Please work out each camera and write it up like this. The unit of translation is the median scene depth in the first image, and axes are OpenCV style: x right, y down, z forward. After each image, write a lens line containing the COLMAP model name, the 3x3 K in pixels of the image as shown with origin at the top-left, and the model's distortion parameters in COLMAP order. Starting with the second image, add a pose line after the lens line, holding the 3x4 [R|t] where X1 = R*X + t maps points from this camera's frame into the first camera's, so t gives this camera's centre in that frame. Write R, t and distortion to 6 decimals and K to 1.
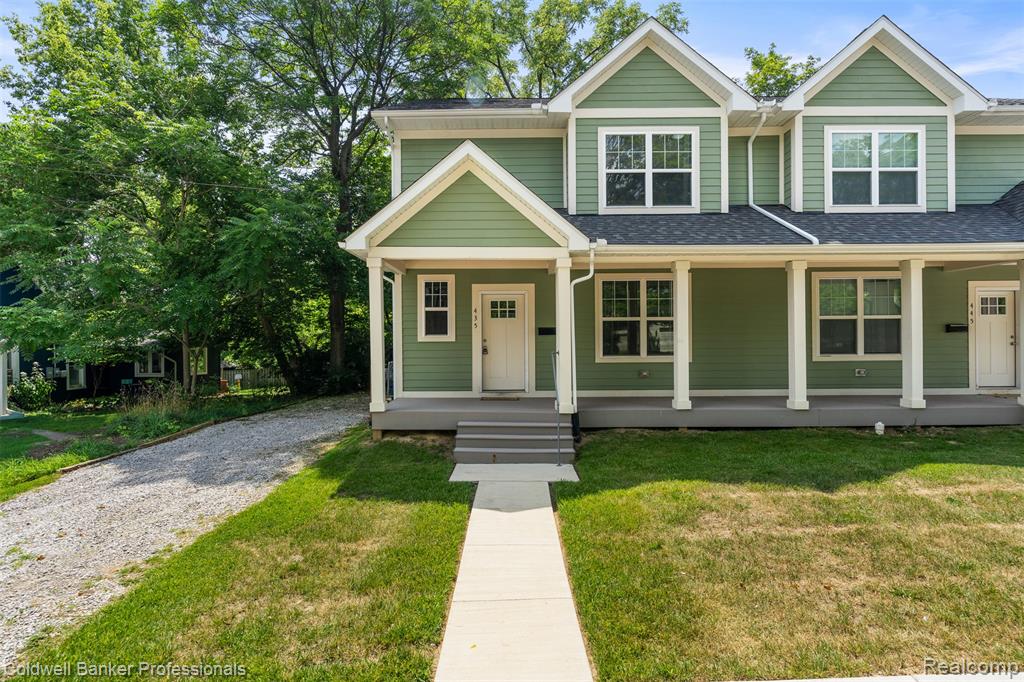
lens RADIAL K [[531.4, 0, 509.3], [0, 531.4, 339.2], [0, 0, 1]] dist [-0.006764, -0.000206]
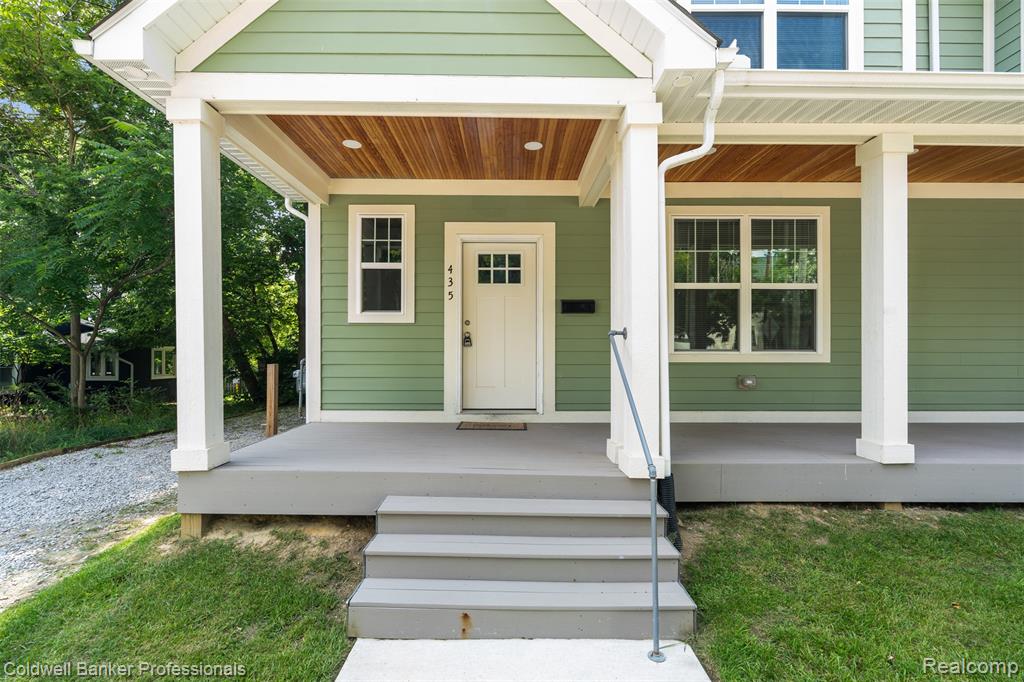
lens RADIAL K [[450.7, 0, 513.7], [0, 450.7, 347.8], [0, 0, 1]] dist [-0.006030, 0.000733]
pose [[0.999915, 0.007937, 0.010353, -0.000566], [-0.007869, 0.999948, -0.006533, 0.032652], [-0.010404, 0.006451, 0.999925, 0.519305]]
